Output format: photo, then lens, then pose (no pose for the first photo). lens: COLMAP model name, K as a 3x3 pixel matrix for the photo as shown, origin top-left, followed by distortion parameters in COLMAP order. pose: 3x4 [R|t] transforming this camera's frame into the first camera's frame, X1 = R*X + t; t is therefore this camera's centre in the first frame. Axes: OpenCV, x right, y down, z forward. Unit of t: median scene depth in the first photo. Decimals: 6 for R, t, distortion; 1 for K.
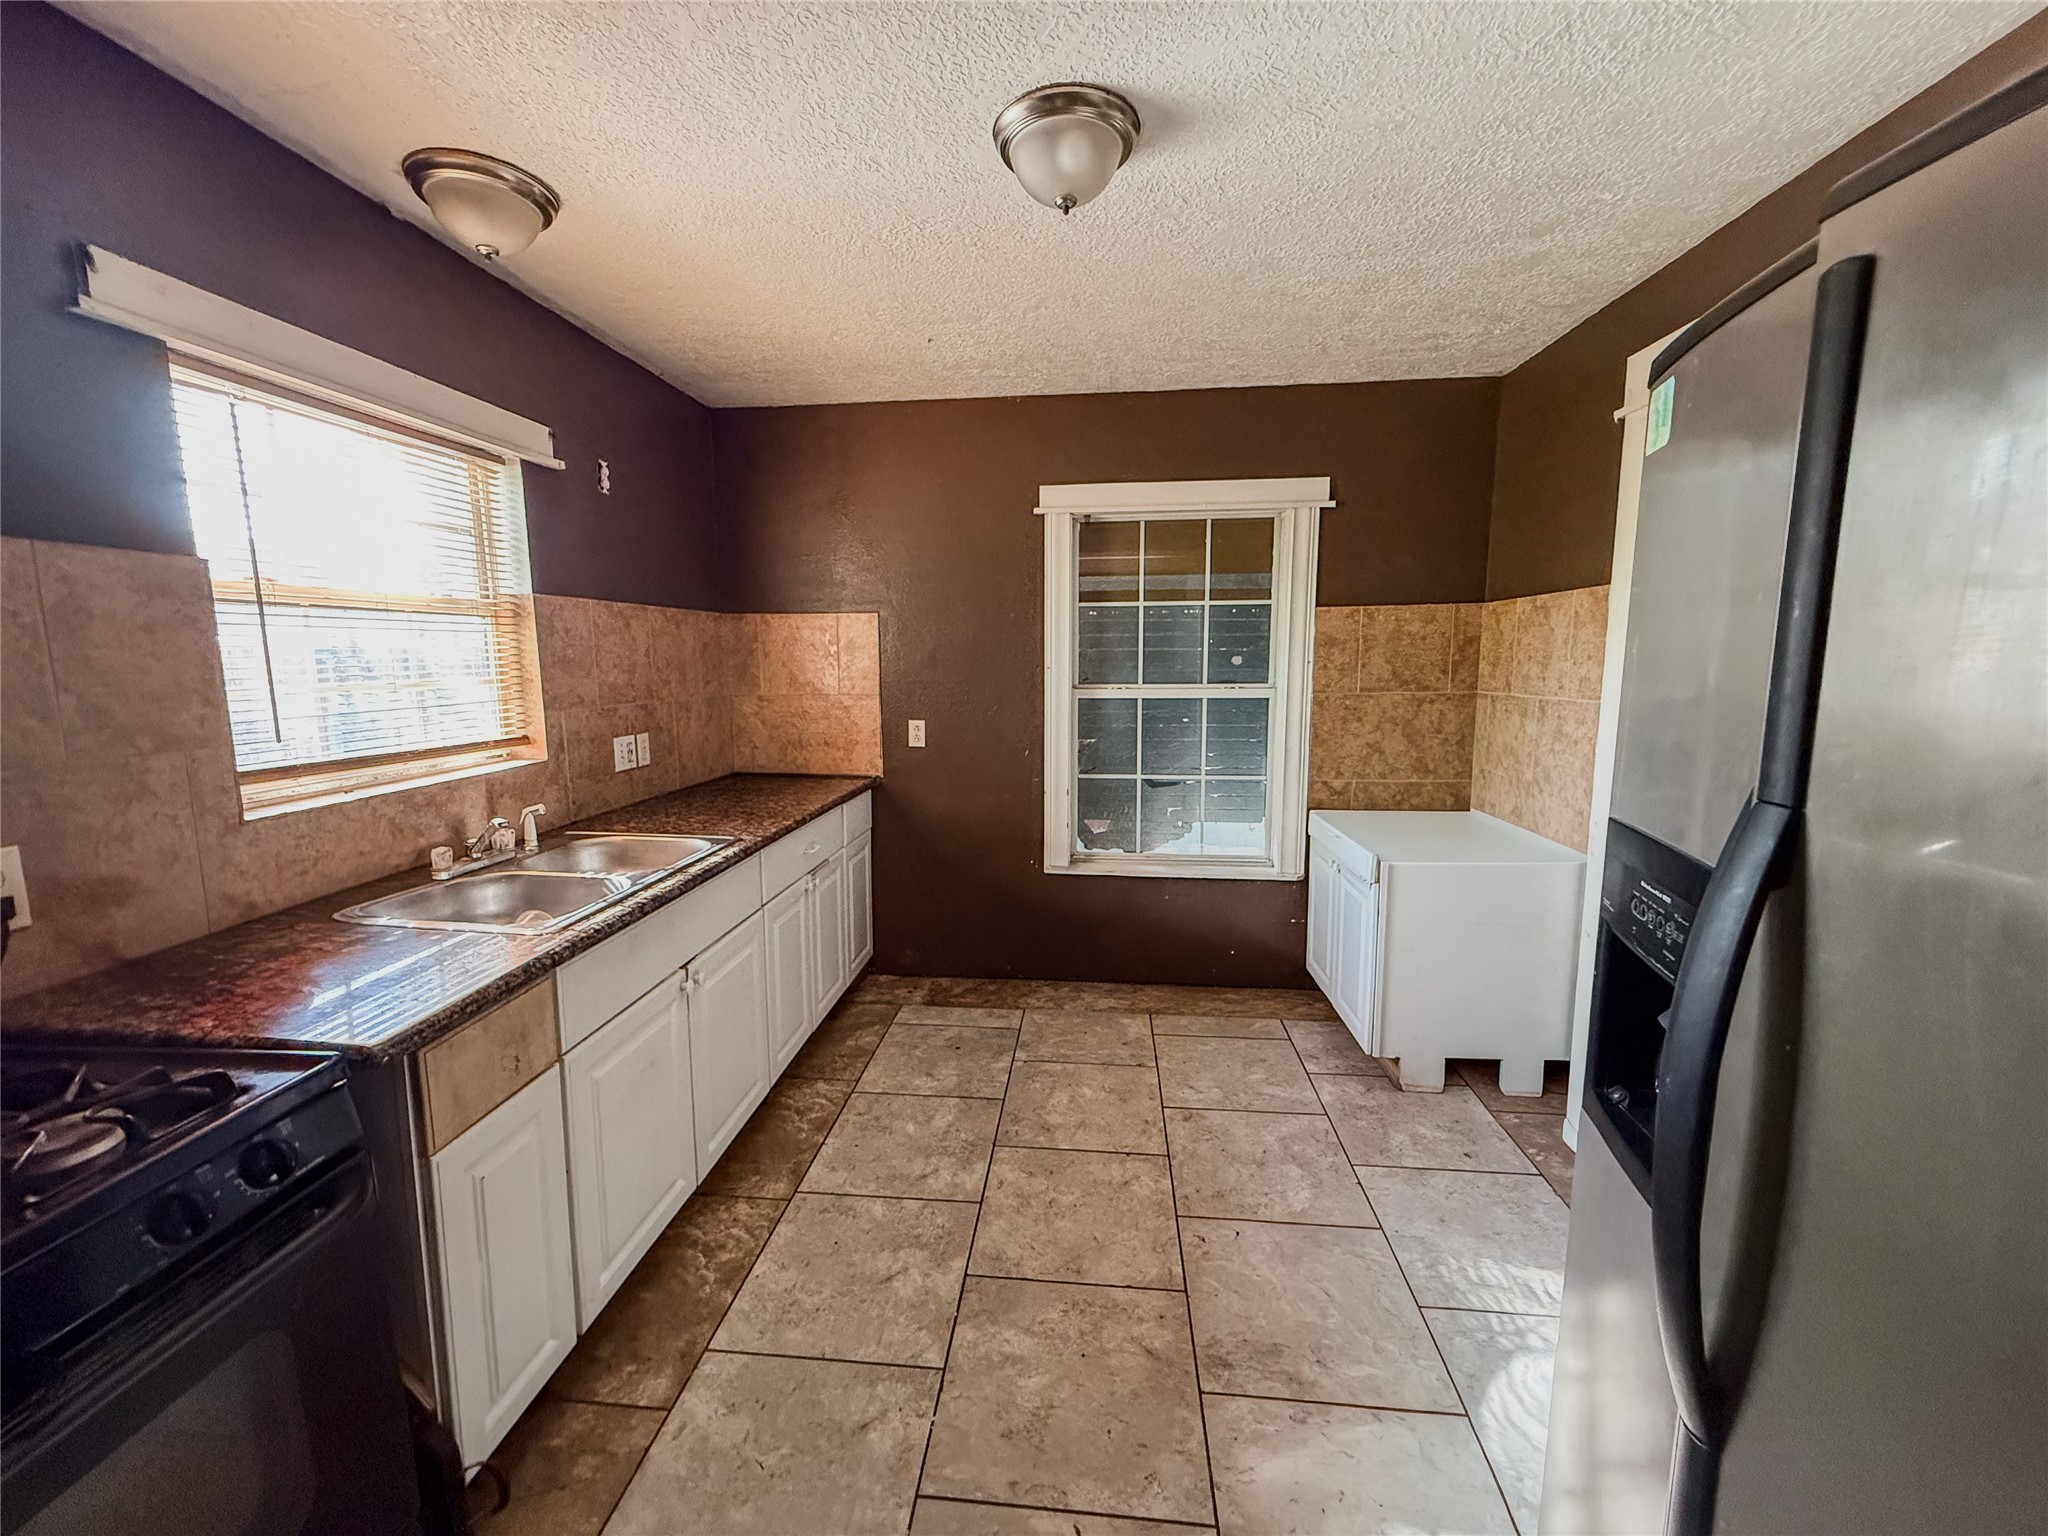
lens RADIAL K [[815.7, 0, 1024.6], [0, 815.7, 759.3], [0, 0, 1]] dist [0.003136, -0.000259]
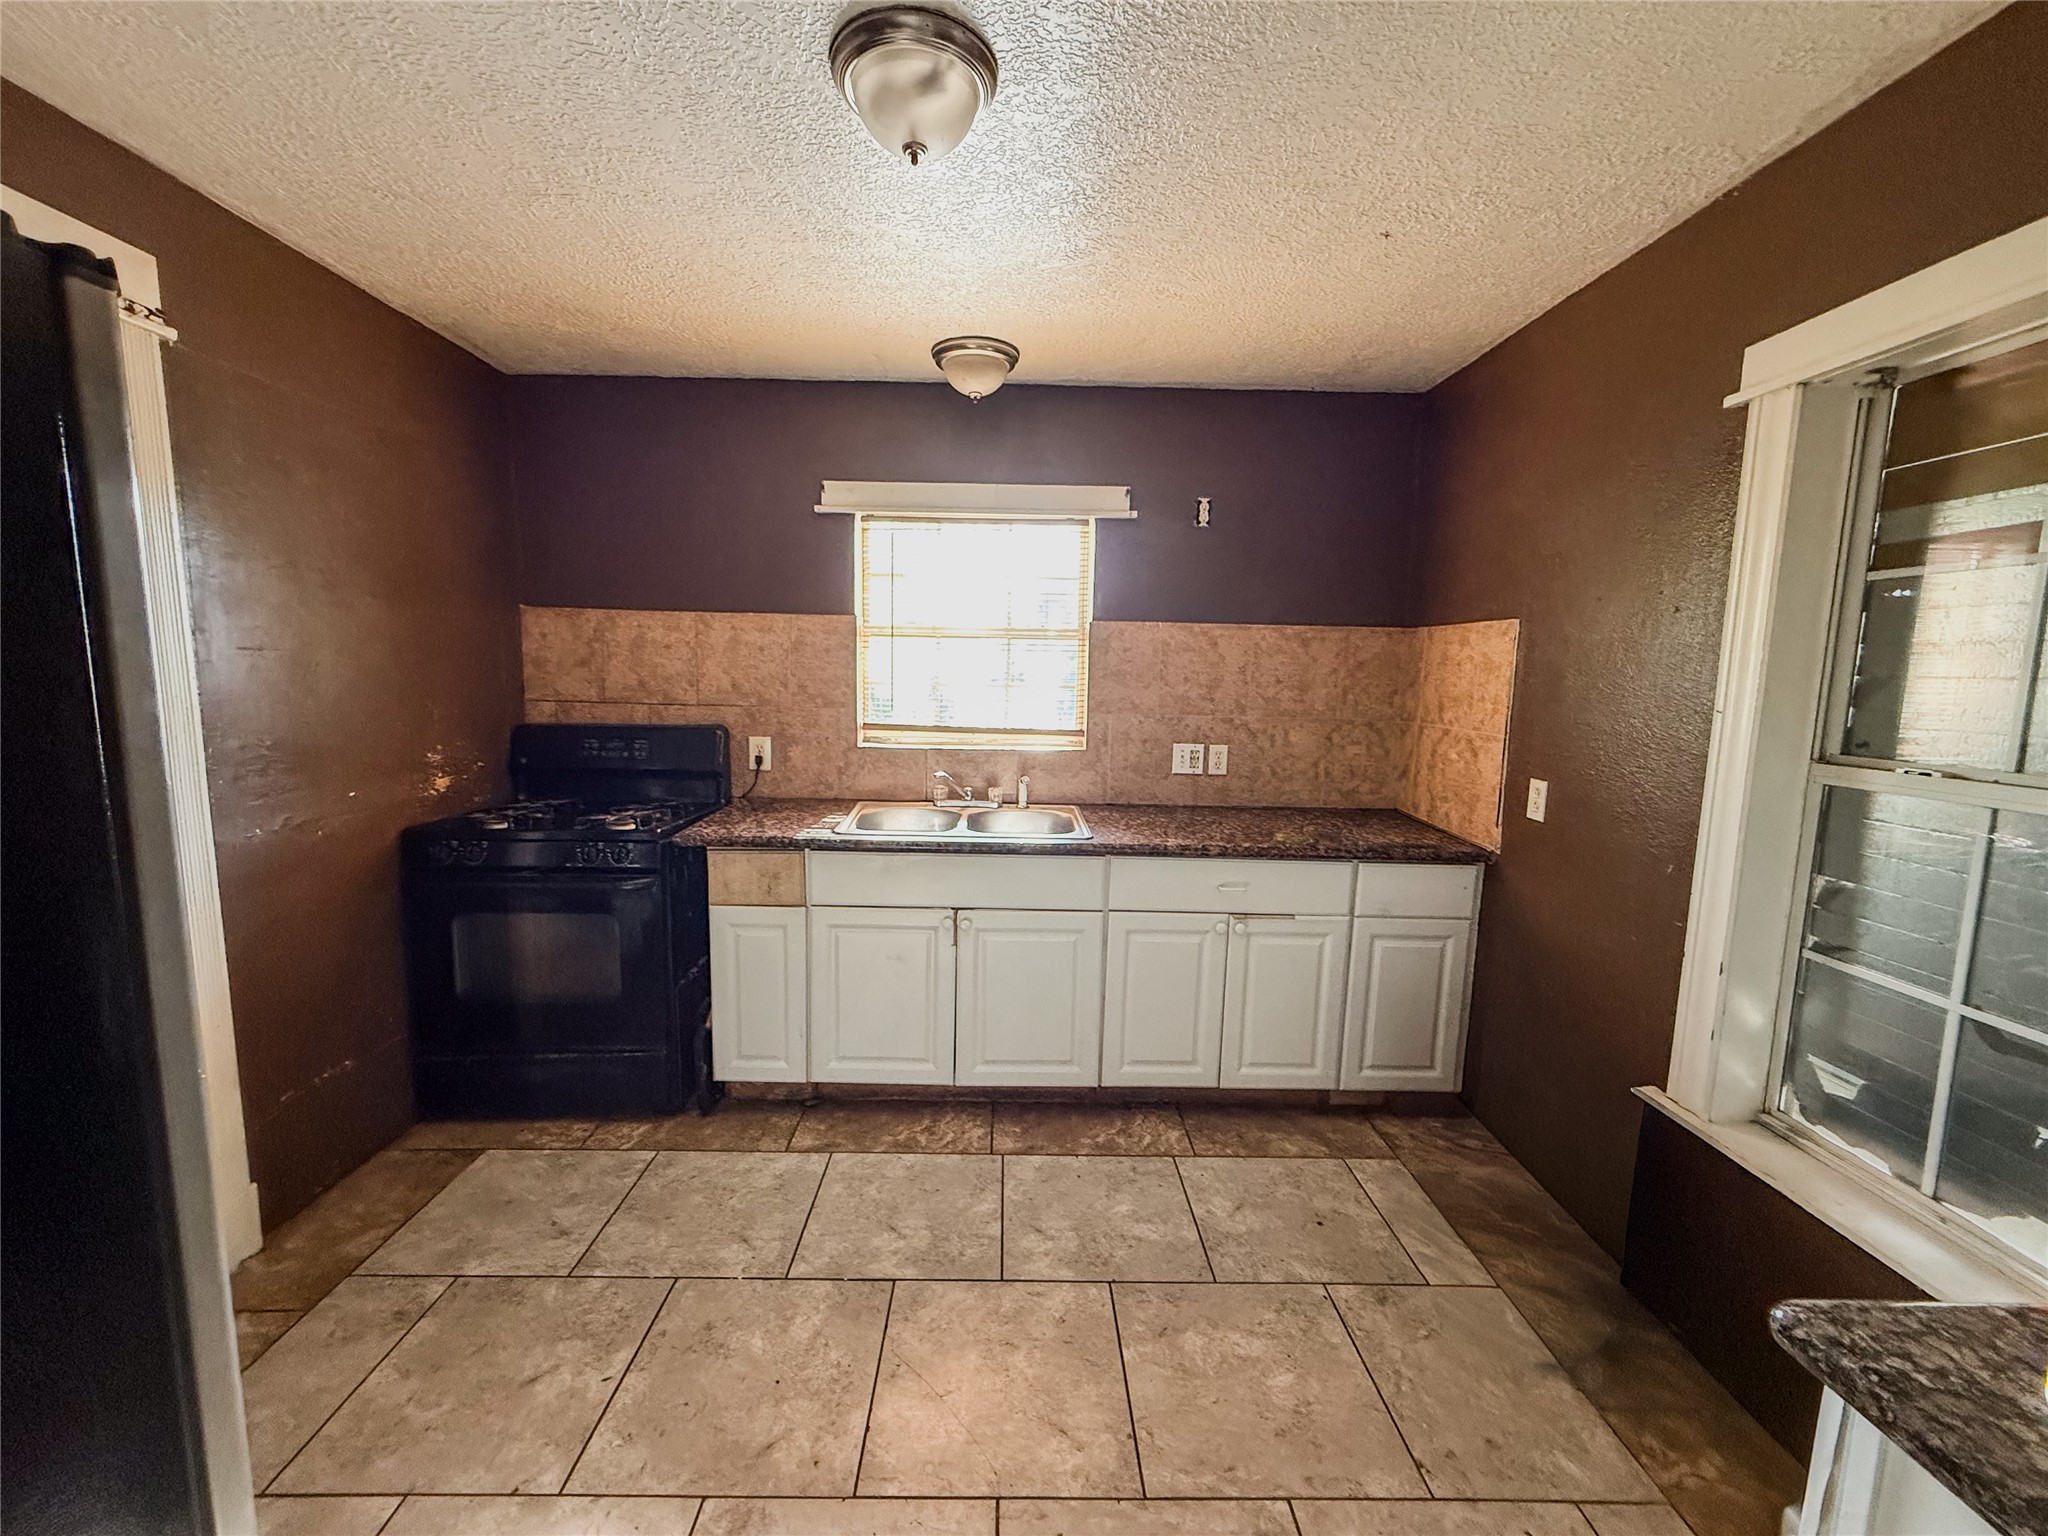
lens RADIAL K [[815.7, 0, 1011.6], [0, 815.7, 762.0], [0, 0, 1]] dist [0.003136, -0.000259]
pose [[0.110837, 0.122661, -0.986240, 0.765263], [-0.149121, 0.983173, 0.105521, -0.111933], [0.982588, 0.135373, 0.127263, 0.824364]]
